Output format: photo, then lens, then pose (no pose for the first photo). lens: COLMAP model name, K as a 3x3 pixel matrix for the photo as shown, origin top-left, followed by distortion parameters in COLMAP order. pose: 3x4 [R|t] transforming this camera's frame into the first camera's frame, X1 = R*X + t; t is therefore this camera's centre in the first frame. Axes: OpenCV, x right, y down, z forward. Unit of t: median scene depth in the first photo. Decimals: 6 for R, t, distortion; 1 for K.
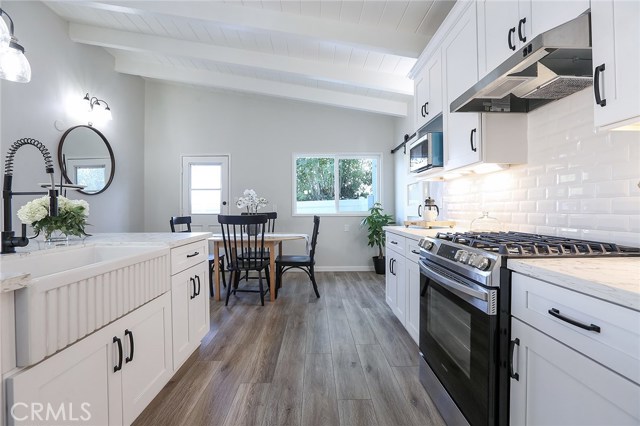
lens RADIAL K [[295.8, 0, 322.8], [0, 295.8, 210.3], [0, 0, 1]] dist [-0.000633, -0.000016]
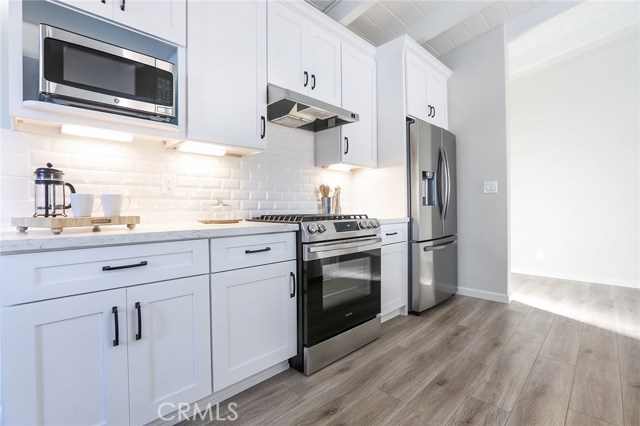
lens RADIAL K [[295.8, 0, 322.8], [0, 295.8, 210.3], [0, 0, 1]] dist [-0.000633, -0.000016]
pose [[-0.695029, -0.000916, 0.718981, -0.371485], [0.011471, 0.999858, 0.012362, 0.038579], [-0.718890, 0.016839, -0.694920, 1.607162]]
